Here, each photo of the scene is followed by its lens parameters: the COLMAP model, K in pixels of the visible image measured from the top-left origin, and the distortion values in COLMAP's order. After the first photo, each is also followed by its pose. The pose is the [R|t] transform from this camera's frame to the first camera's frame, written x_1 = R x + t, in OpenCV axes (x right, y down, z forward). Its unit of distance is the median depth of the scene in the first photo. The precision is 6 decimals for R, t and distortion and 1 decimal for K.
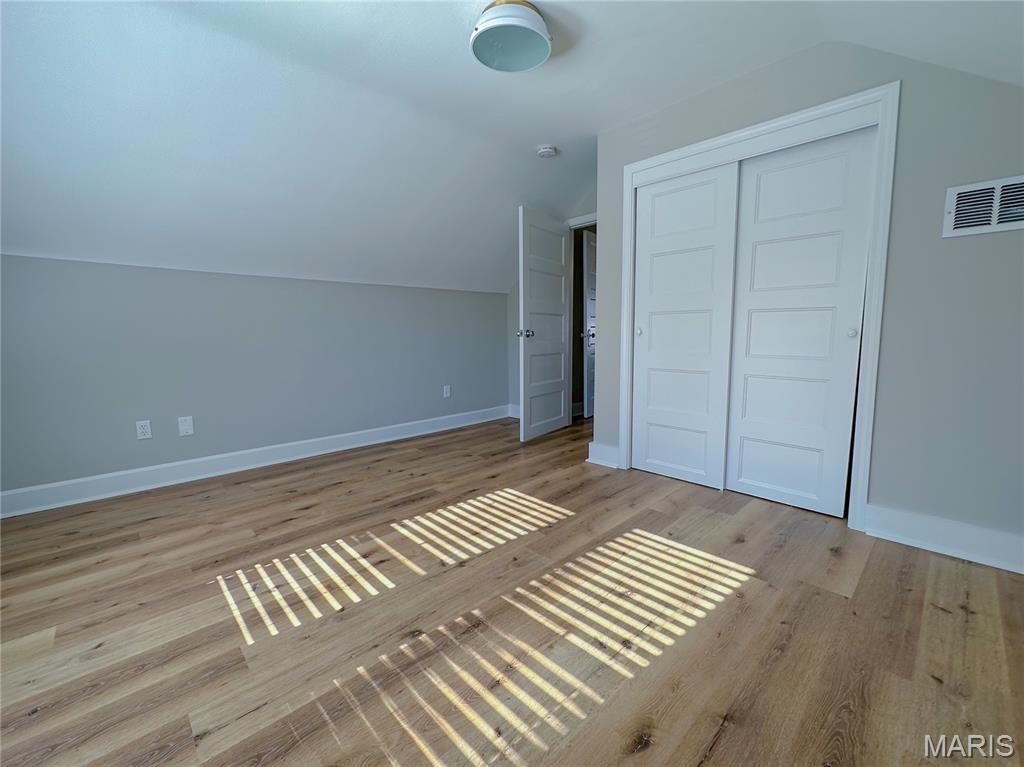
lens RADIAL K [[413.8, 0, 512.0], [0, 413.8, 383.5], [0, 0, 1]] dist [-0.002655, -0.000203]
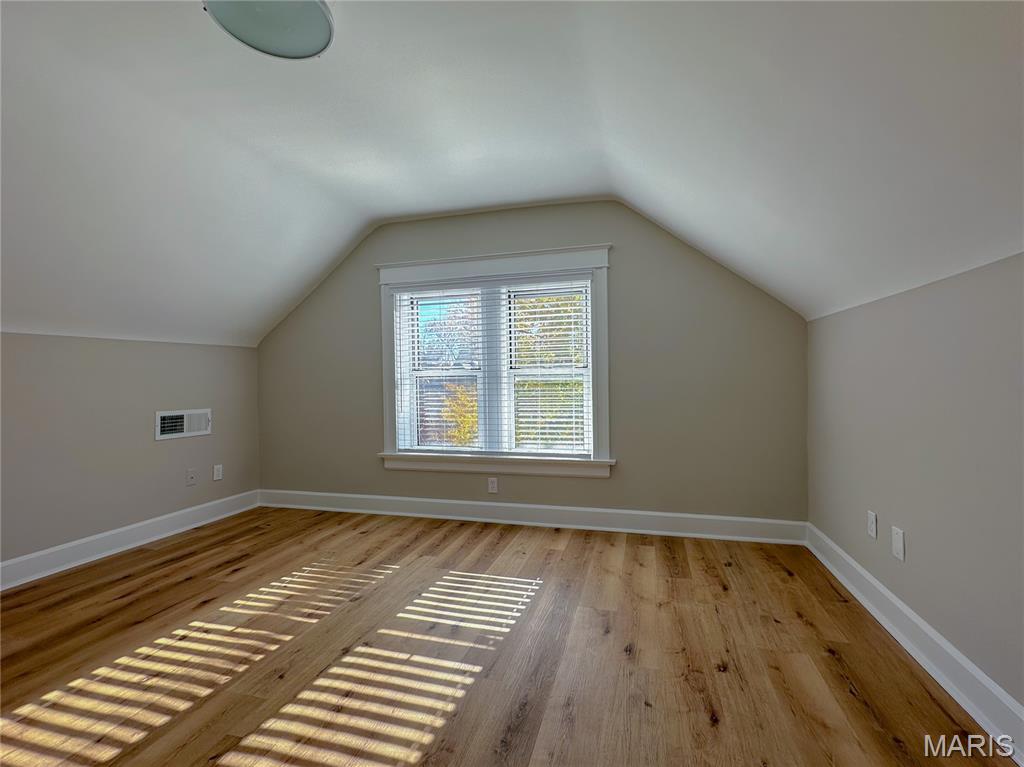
lens RADIAL K [[413.8, 0, 512.0], [0, 413.8, 383.5], [0, 0, 1]] dist [-0.002655, -0.000203]
pose [[-0.853754, 0.025215, -0.520065, 0.028557], [-0.041605, 0.992329, 0.116412, -0.280349], [0.519011, 0.121024, -0.846156, 1.850602]]
